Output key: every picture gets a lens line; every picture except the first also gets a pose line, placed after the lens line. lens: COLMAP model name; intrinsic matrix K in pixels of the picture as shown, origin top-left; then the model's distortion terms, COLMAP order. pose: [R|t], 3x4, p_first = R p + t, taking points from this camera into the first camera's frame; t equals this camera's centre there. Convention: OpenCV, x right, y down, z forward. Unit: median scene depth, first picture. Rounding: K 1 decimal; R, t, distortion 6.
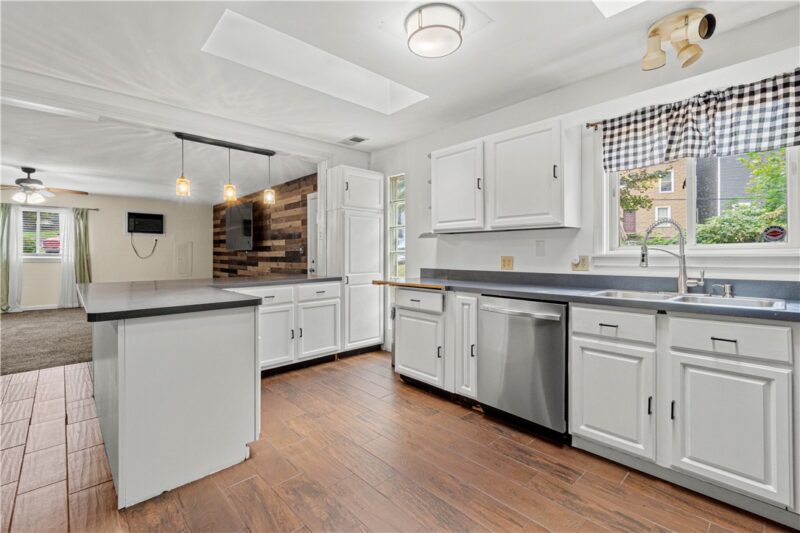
lens RADIAL K [[358.7, 0, 399.2], [0, 358.7, 253.6], [0, 0, 1]] dist [0.000233, -0.000650]
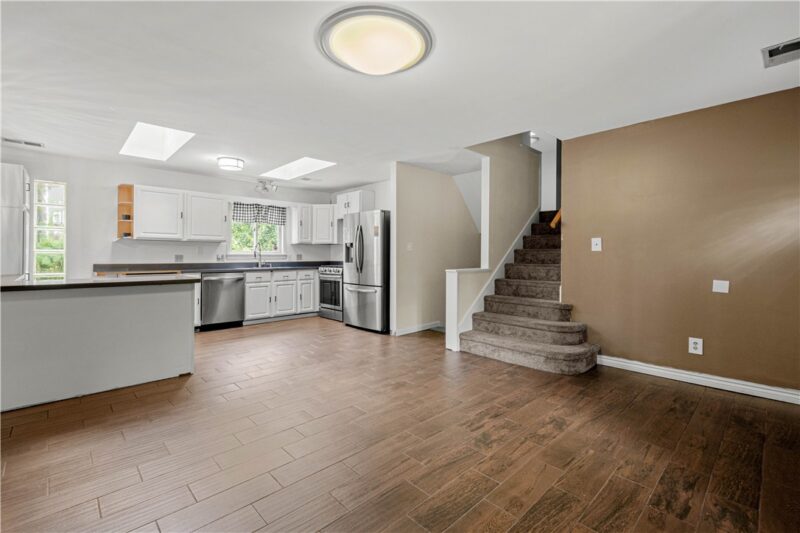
lens RADIAL K [[354.8, 0, 400.0], [0, 354.8, 261.3], [0, 0, 1]] dist [0.001466, -0.000616]
pose [[-0.018842, -0.011266, 0.999759, -2.105216], [-0.003296, 0.999932, 0.011205, 0.022767], [-0.999817, -0.003084, -0.018878, -0.113659]]
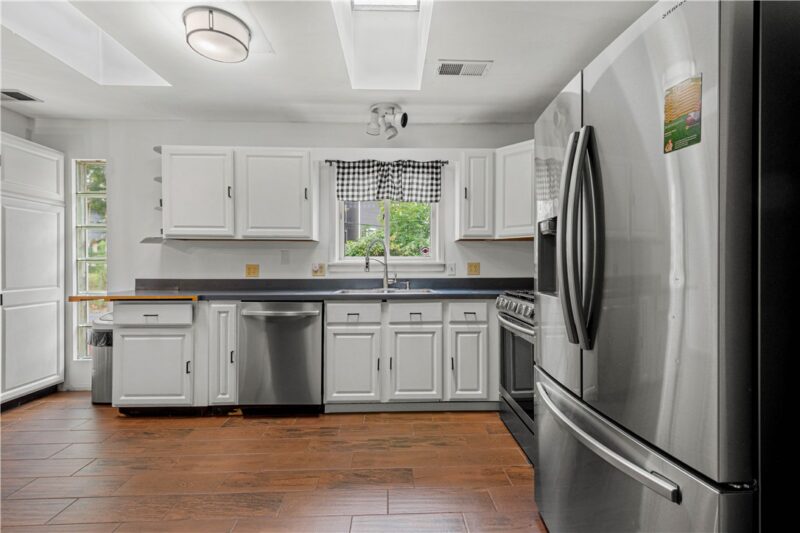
lens RADIAL K [[351.1, 0, 406.0], [0, 351.1, 266.8], [0, 0, 1]] dist [0.002044, -0.000078]
pose [[0.649107, -0.003455, 0.760689, -0.267034], [-0.003802, 0.999962, 0.007786, 0.006396], [-0.760688, -0.007946, 0.649069, -0.023226]]
